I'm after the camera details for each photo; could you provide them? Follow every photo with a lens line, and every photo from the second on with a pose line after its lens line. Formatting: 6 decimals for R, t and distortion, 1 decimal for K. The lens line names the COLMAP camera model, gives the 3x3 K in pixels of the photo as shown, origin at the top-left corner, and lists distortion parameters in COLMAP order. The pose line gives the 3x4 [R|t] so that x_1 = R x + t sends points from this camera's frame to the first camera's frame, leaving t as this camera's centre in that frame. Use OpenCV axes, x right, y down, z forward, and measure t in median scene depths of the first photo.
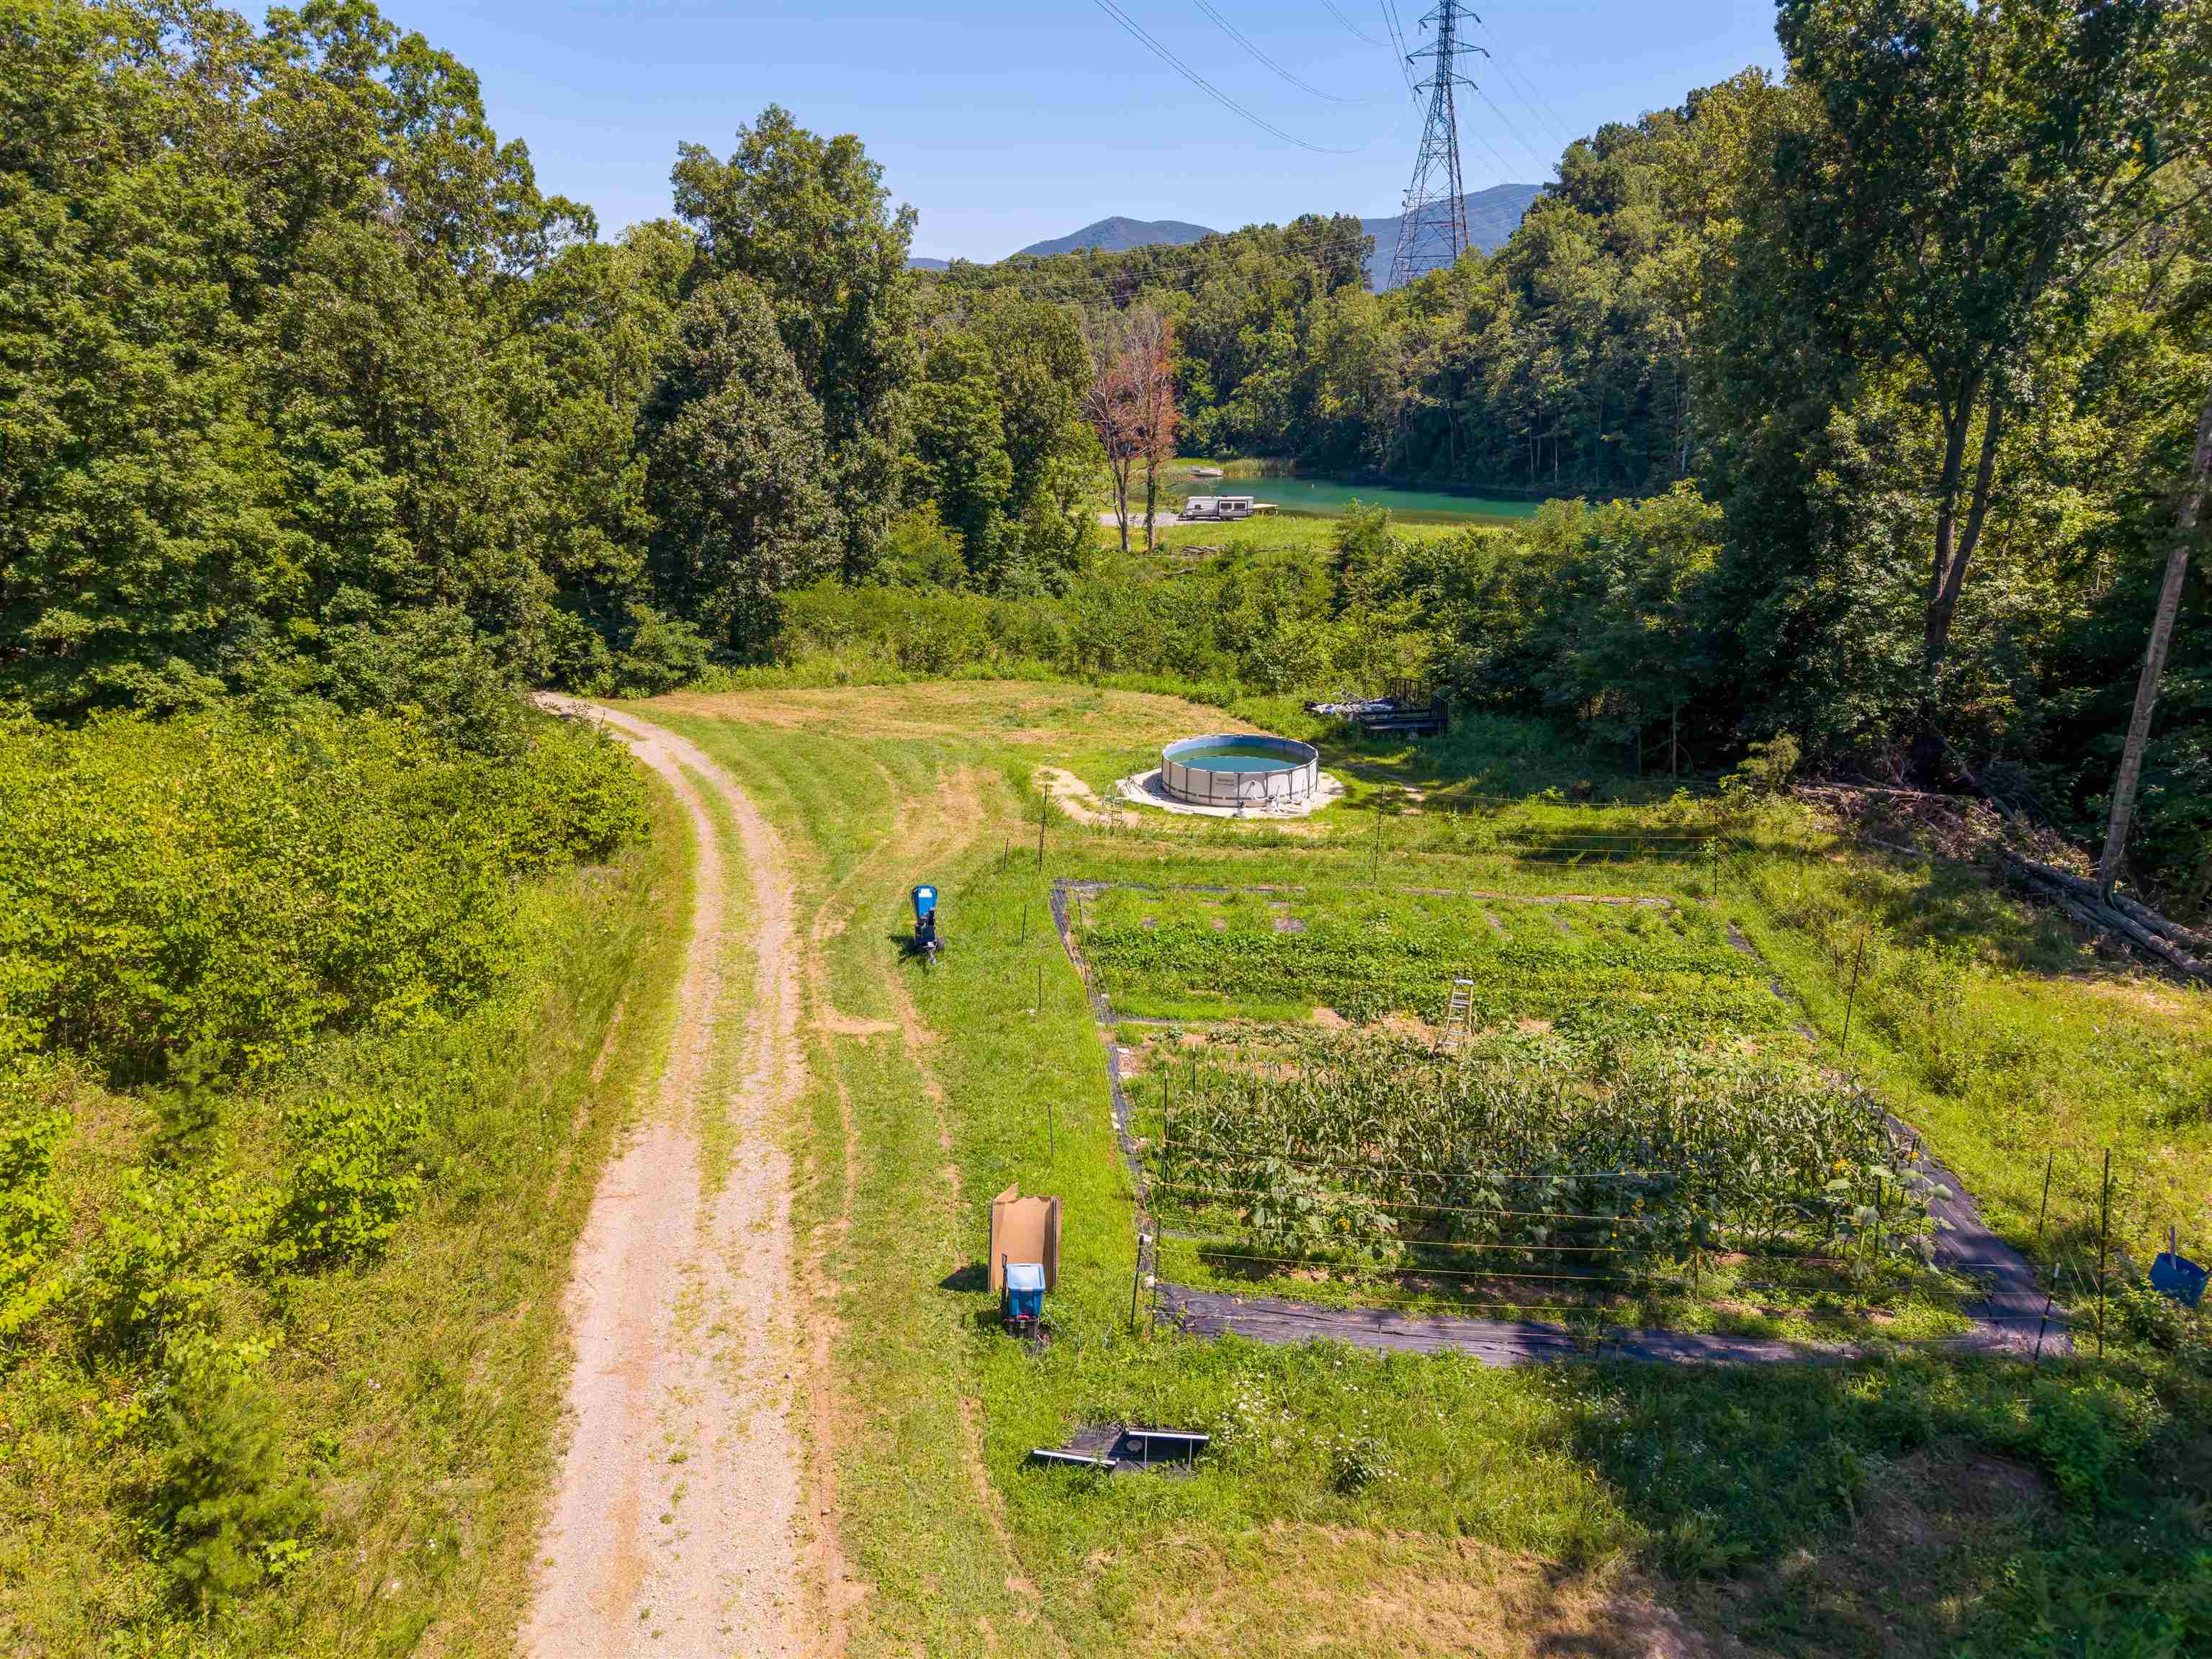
lens RADIAL K [[1472.1, 0, 1106.0], [0, 1472.1, 829.5], [0, 0, 1]] dist [0.081108, -0.110733]
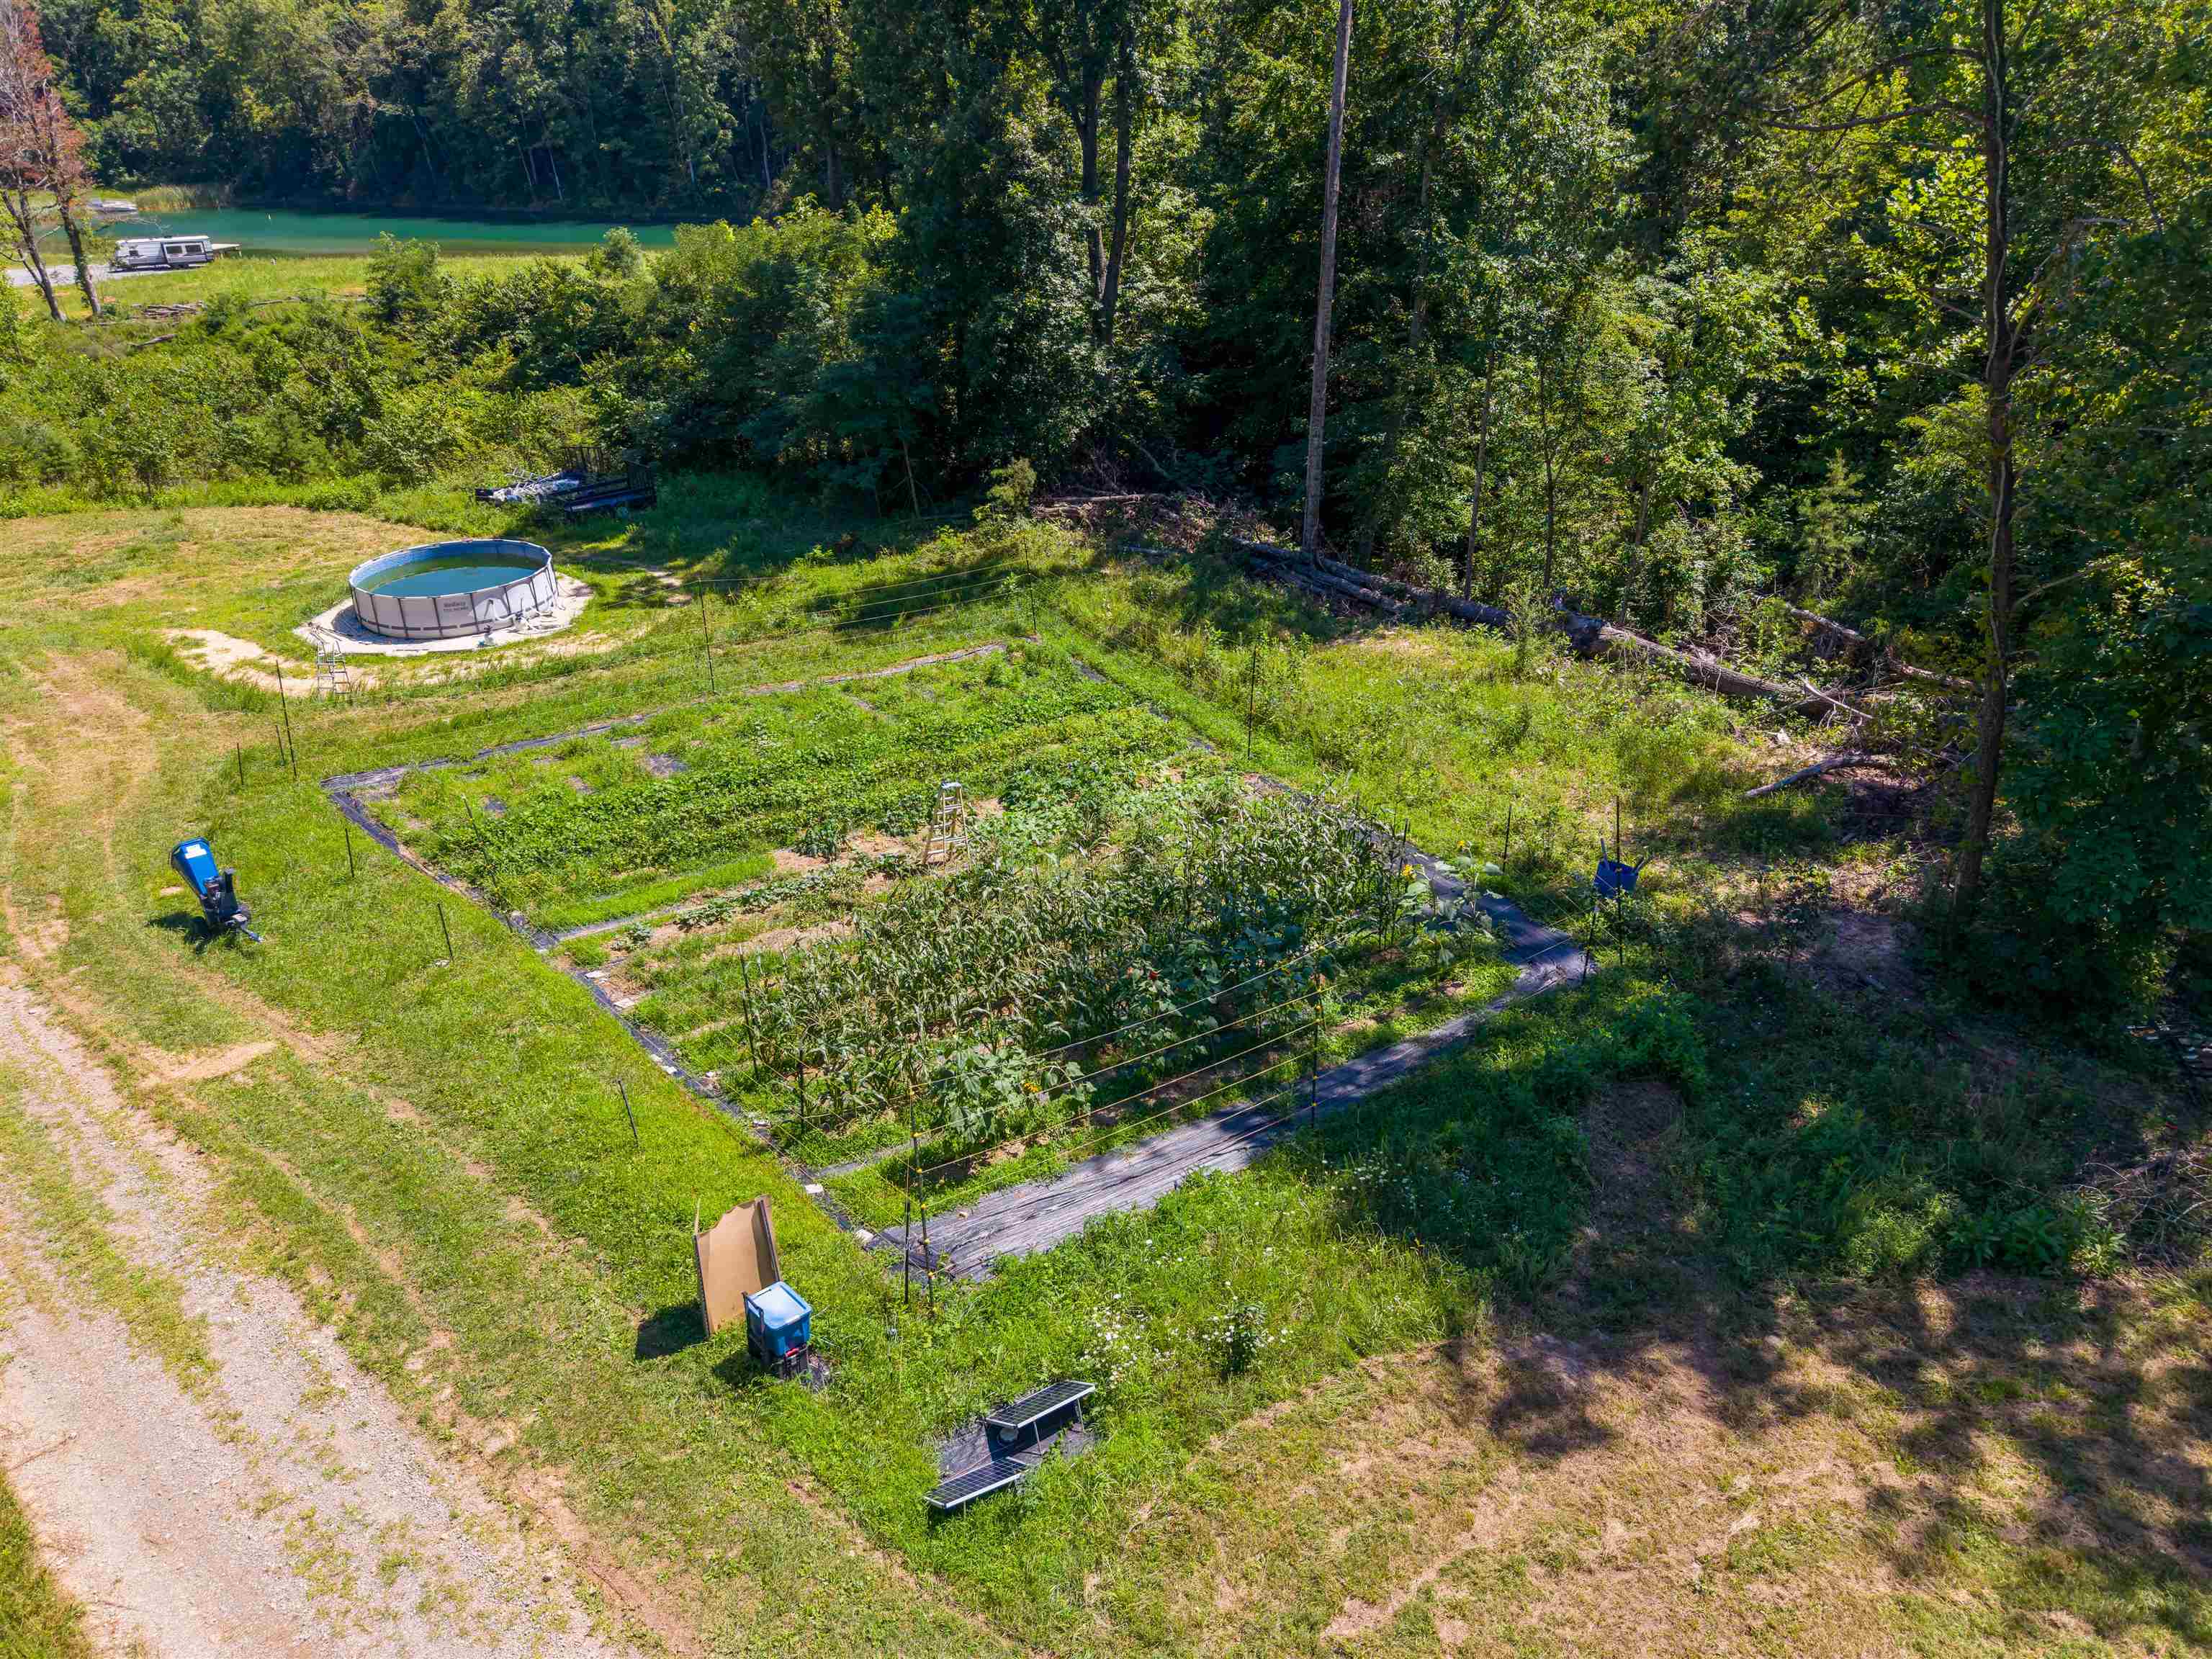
lens RADIAL K [[1464.6, 0, 1101.2], [0, 1464.6, 847.3], [0, 0, 1]] dist [0.041378, -0.040455]
pose [[0.806328, -0.280678, 0.520629, -0.096034], [0.179905, 0.954911, 0.236176, -0.033586], [-0.563444, -0.096771, 0.820467, 0.102670]]
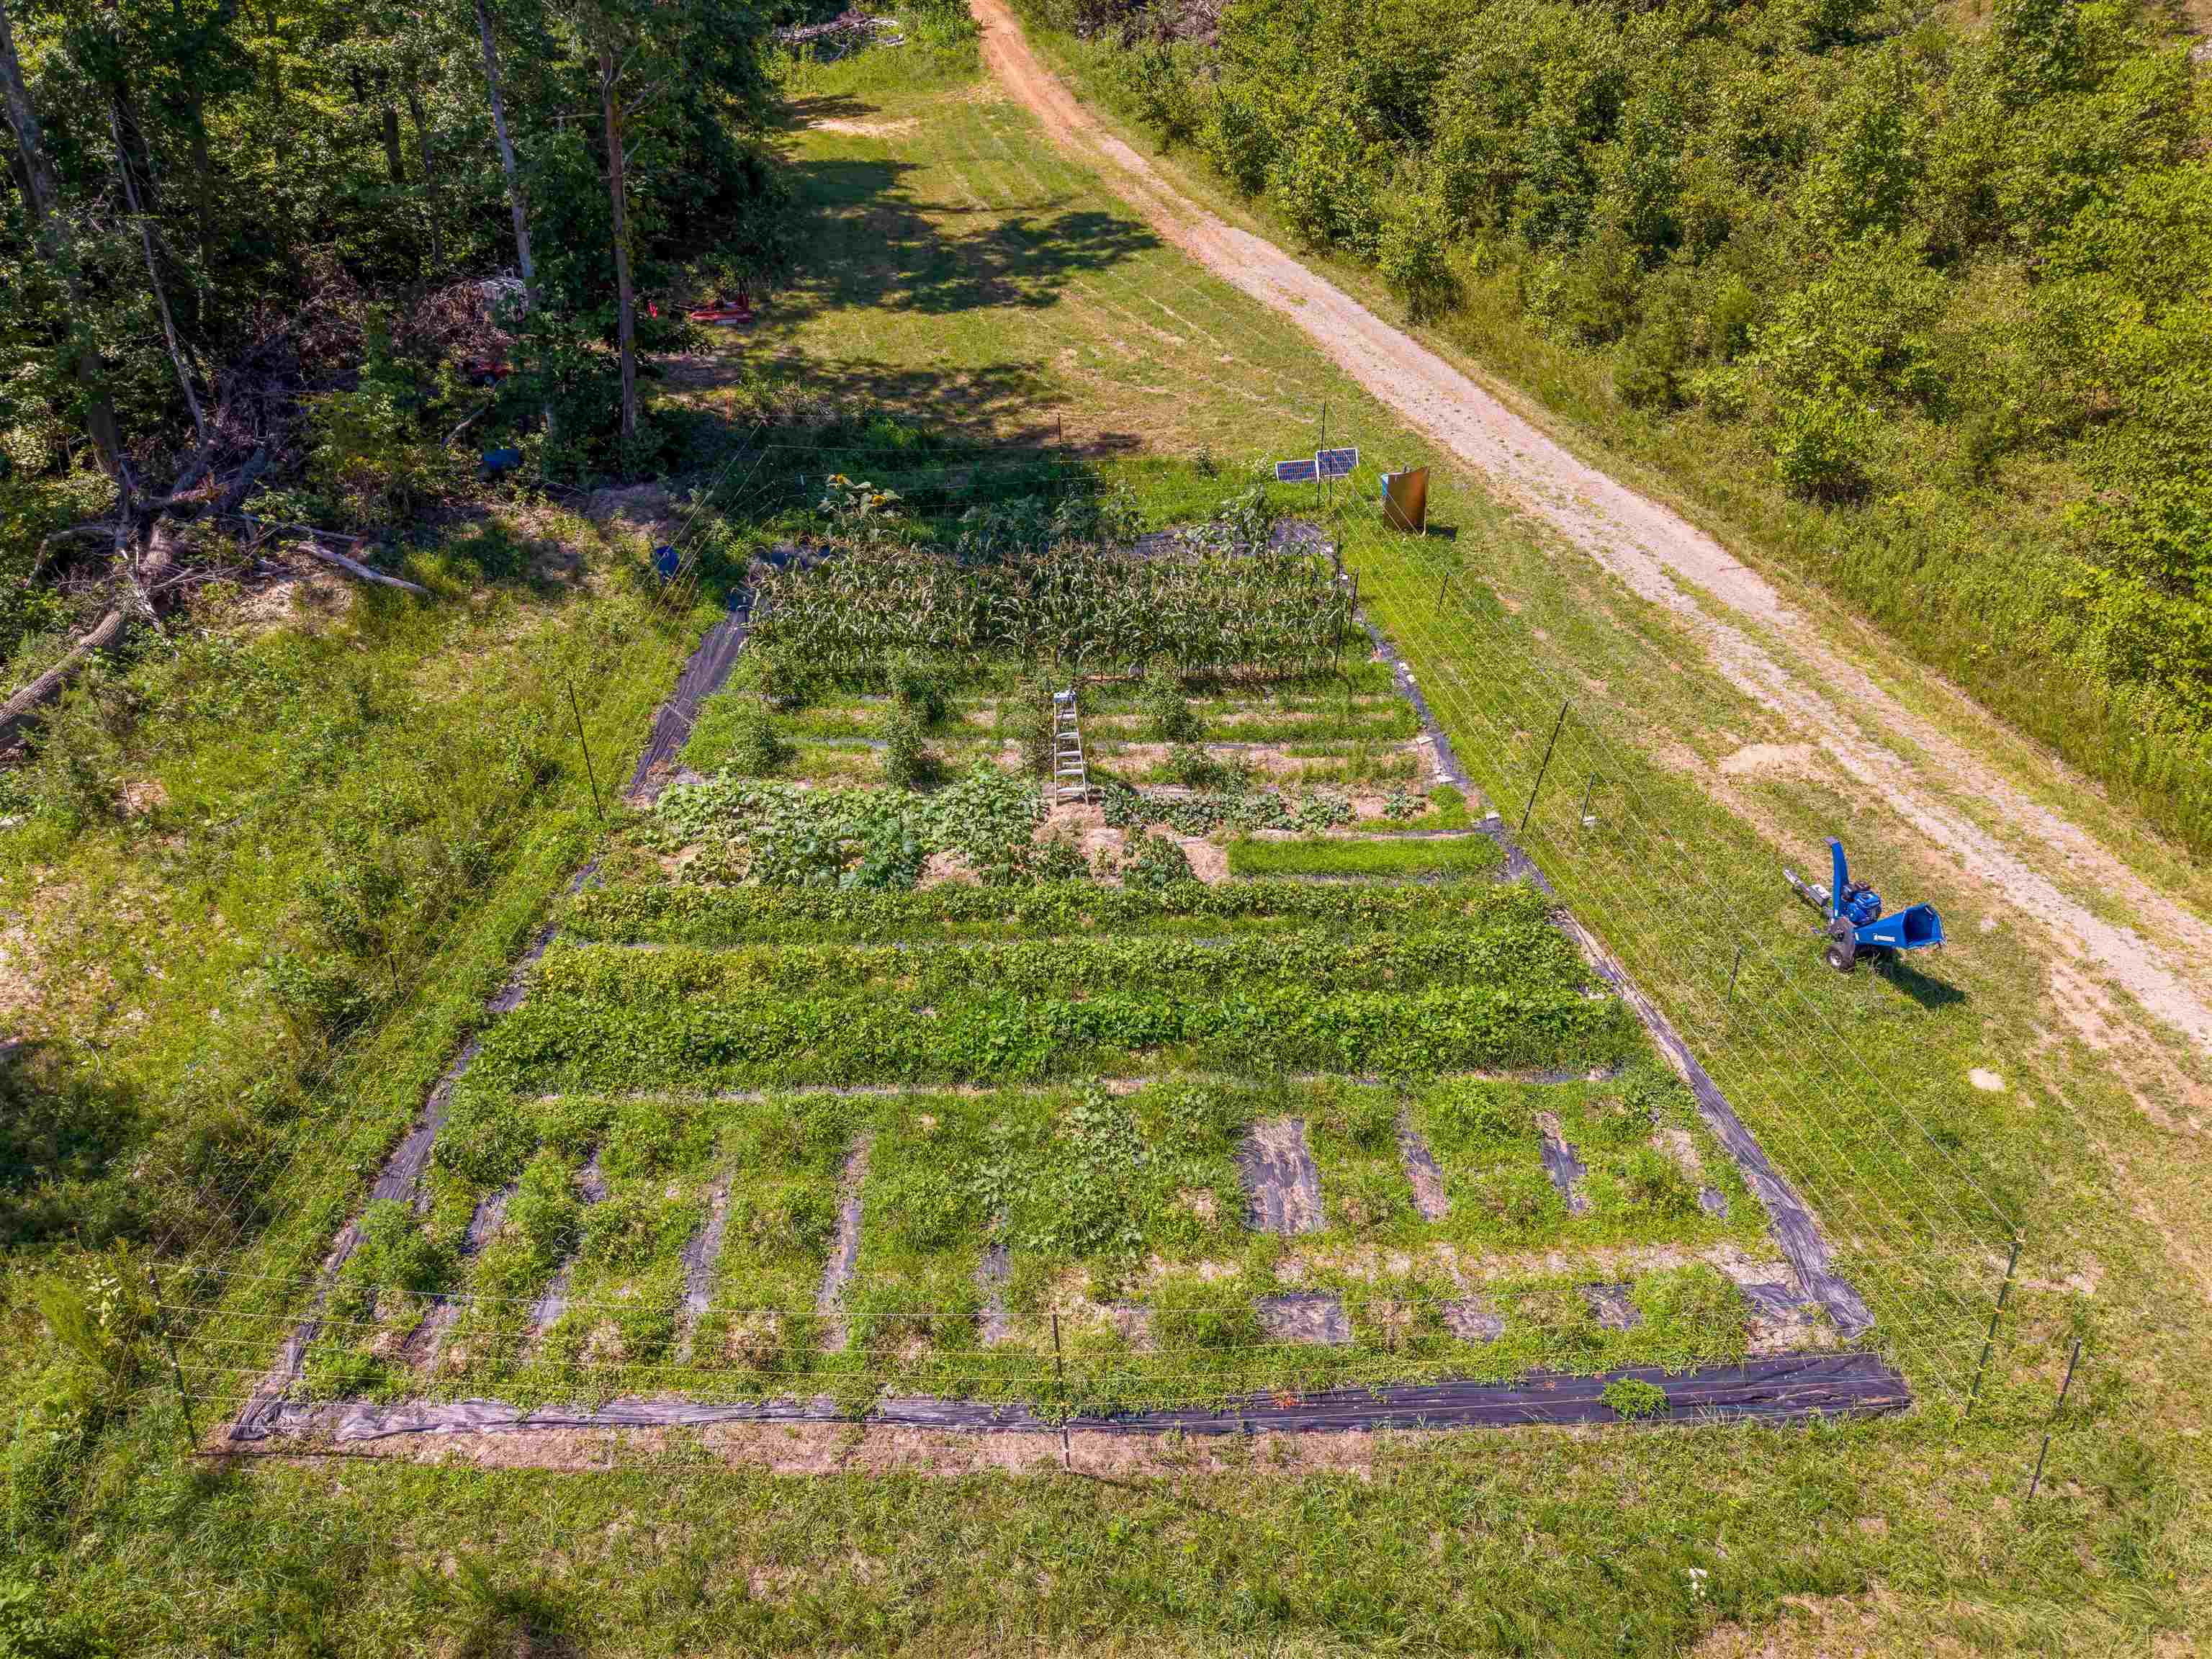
lens RADIAL K [[1472.1, 0, 1106.0], [0, 1472.1, 829.5], [0, 0, 1]] dist [0.081108, -0.110733]
pose [[-0.997354, 0.040795, -0.060178, 0.155271], [-0.020524, 0.636073, 0.771356, -0.290394], [0.069745, 0.770550, -0.633552, 0.906968]]
